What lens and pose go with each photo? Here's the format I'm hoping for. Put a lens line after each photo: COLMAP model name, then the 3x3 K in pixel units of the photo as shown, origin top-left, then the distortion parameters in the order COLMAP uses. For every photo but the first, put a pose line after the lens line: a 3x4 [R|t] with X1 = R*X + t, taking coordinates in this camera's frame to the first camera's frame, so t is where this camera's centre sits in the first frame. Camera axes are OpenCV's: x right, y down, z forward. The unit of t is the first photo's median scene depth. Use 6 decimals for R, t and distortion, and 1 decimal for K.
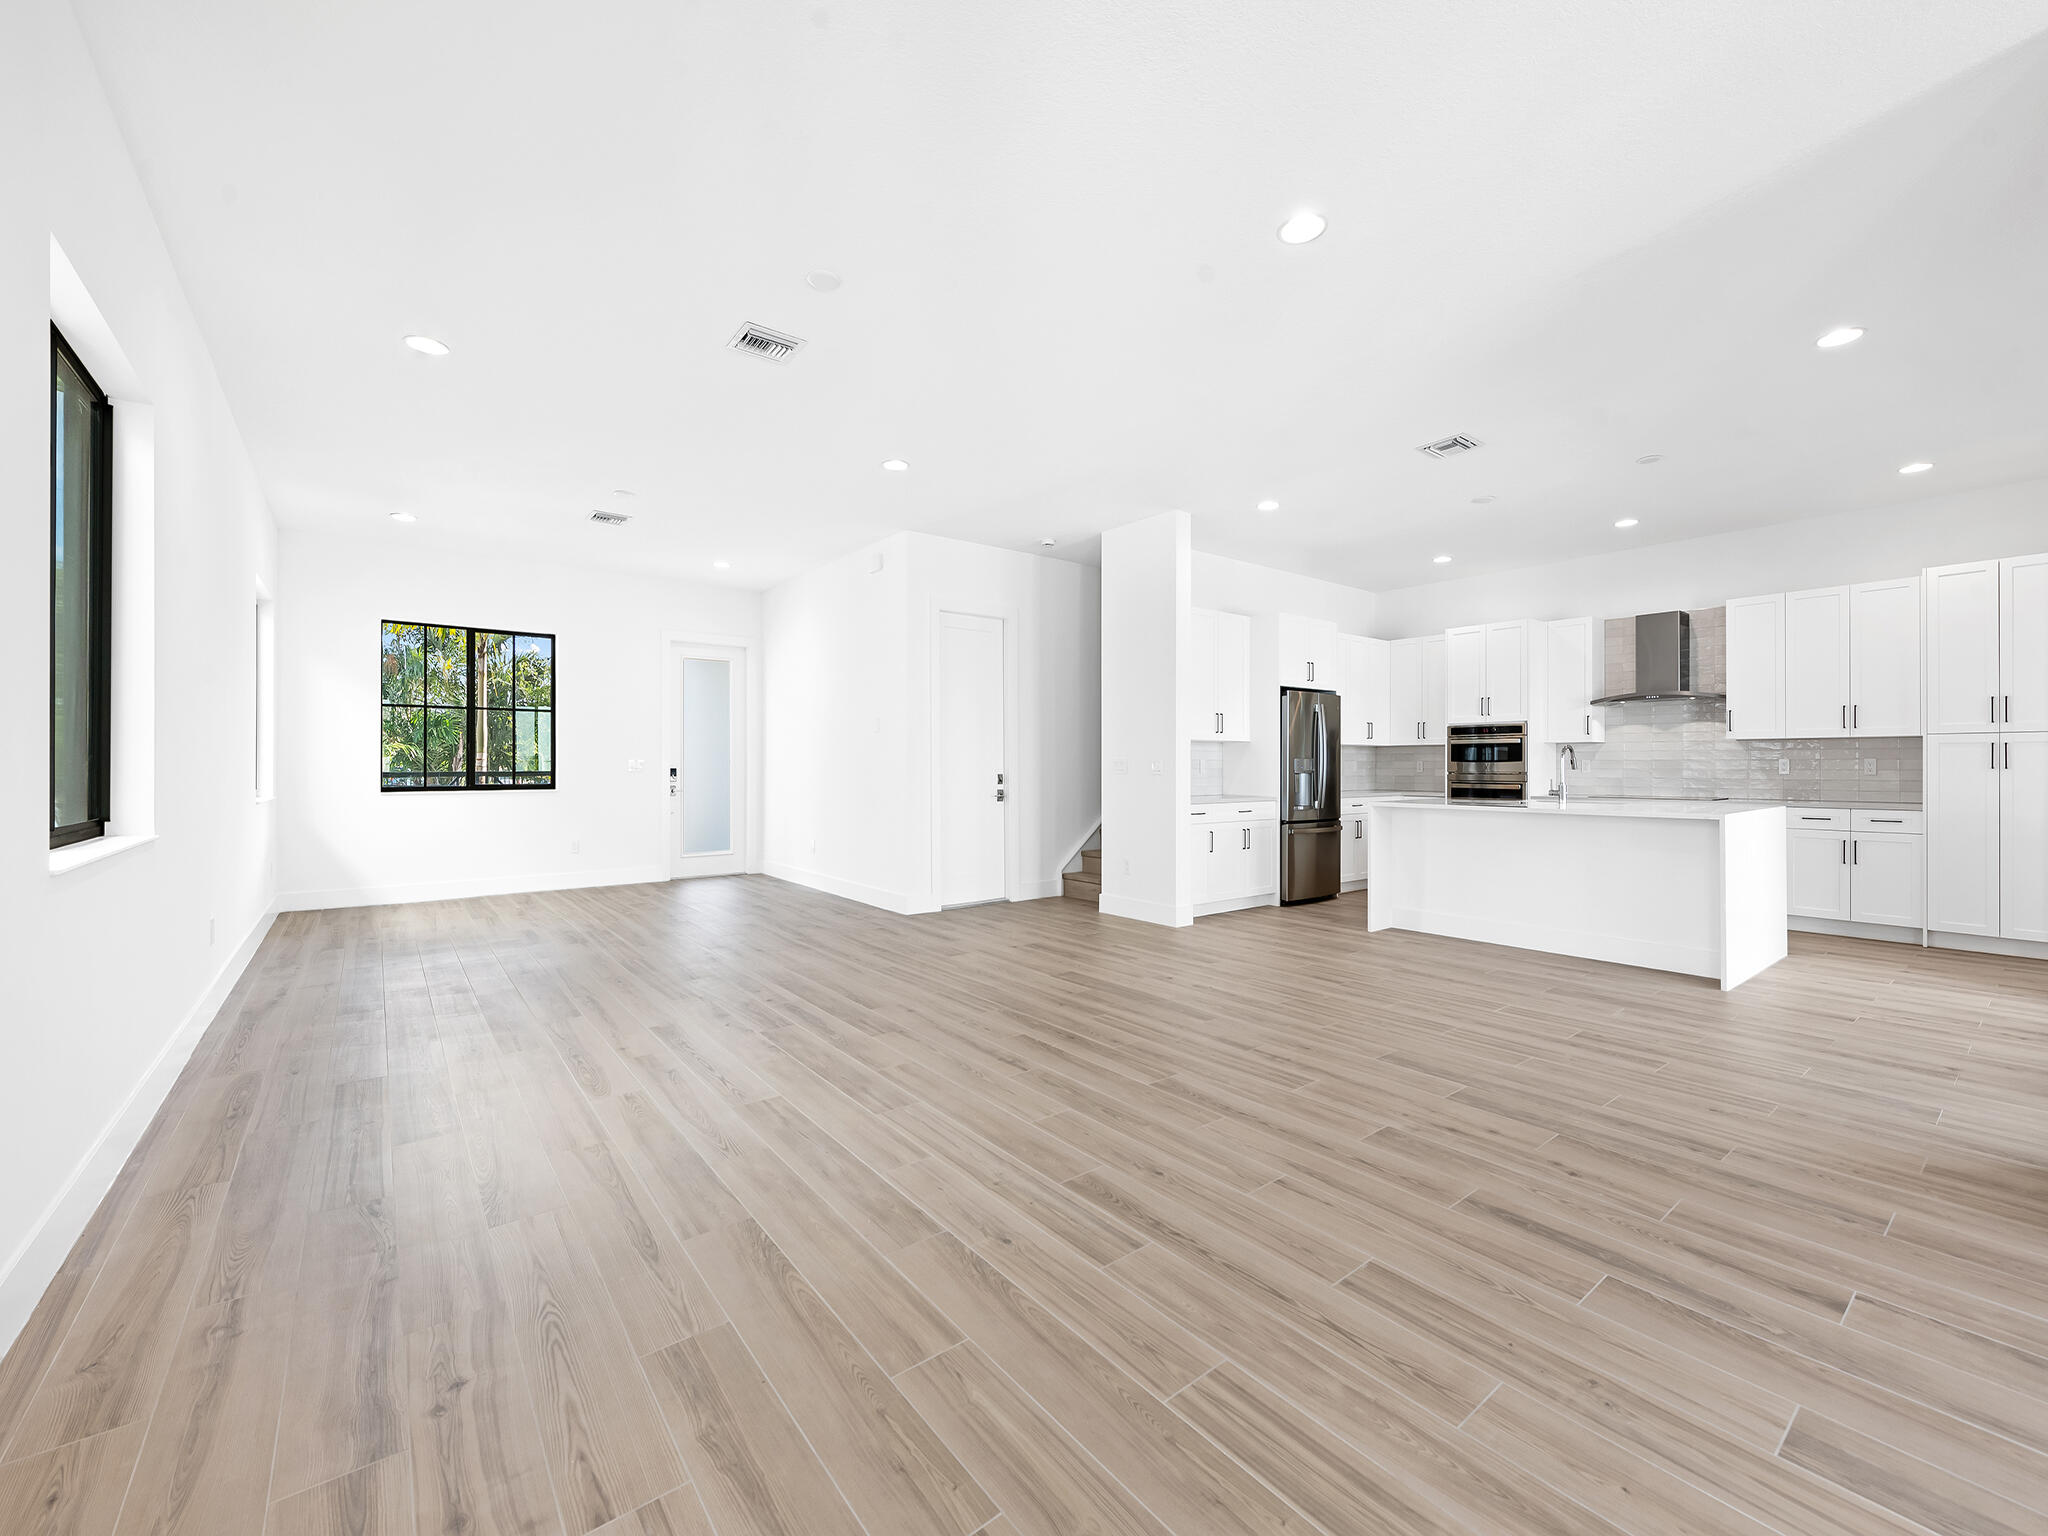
lens RADIAL K [[831.0, 0, 1011.5], [0, 831.0, 765.5], [0, 0, 1]] dist [0.001708, -0.003780]
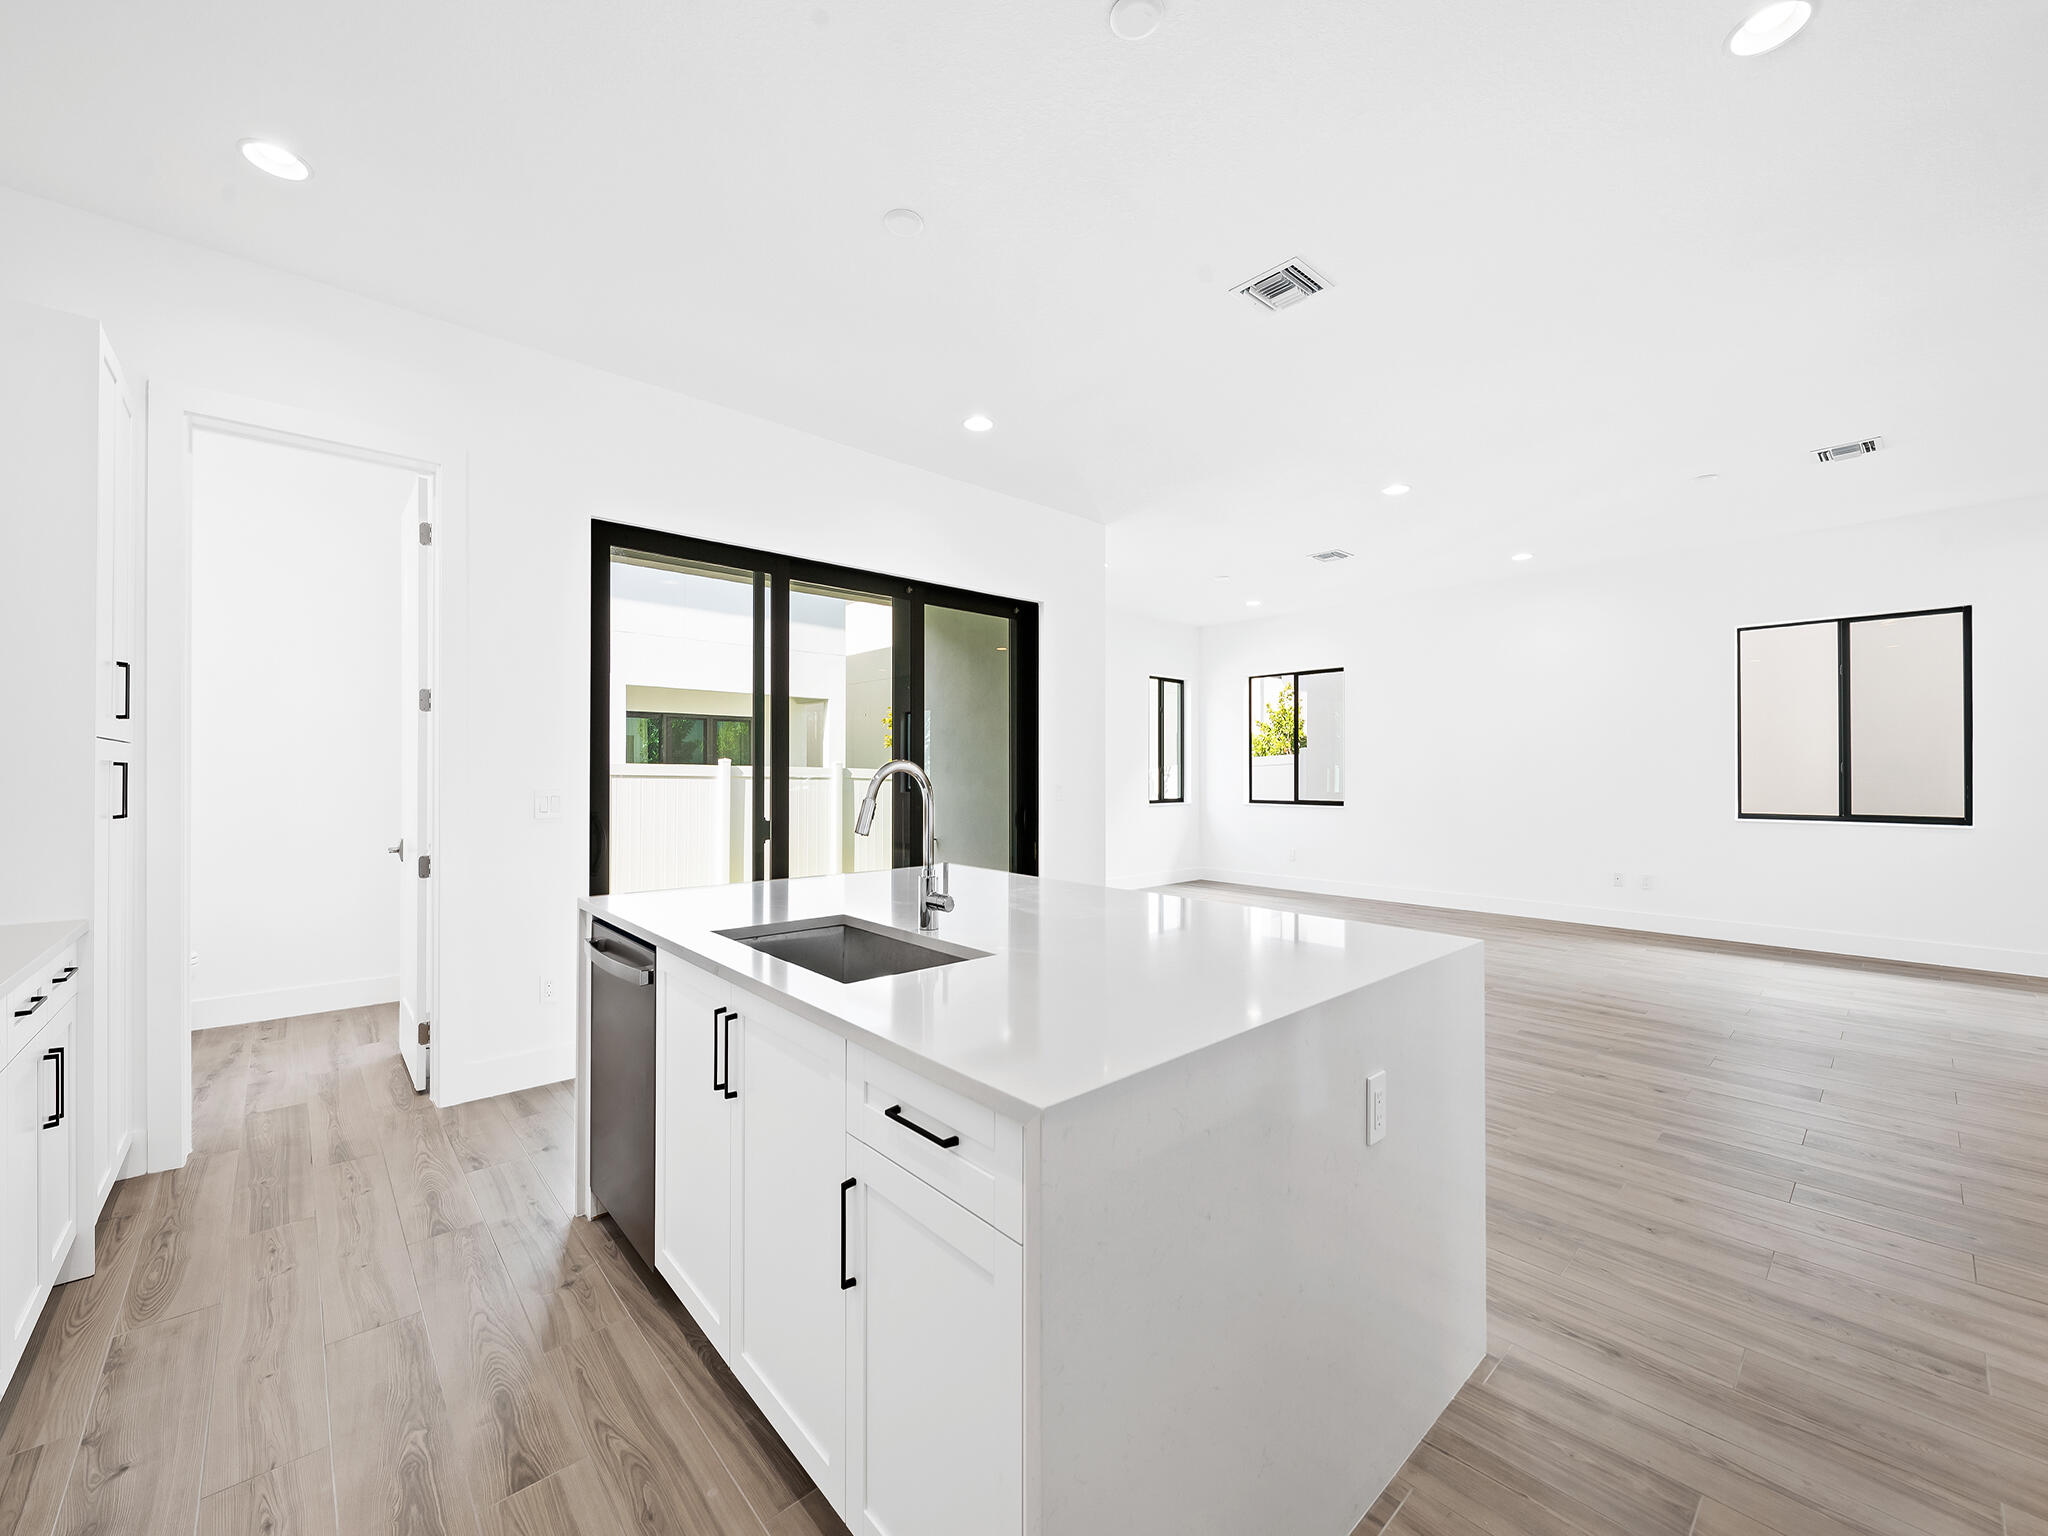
lens RADIAL K [[810.9, 0, 1017.1], [0, 810.9, 768.4], [0, 0, 1]] dist [-0.000260, -0.003433]
pose [[-0.996909, -0.001698, -0.078553, 0.552832], [-0.001119, 0.999972, -0.007405, -0.016344], [0.078563, -0.007294, -0.996882, 1.135329]]
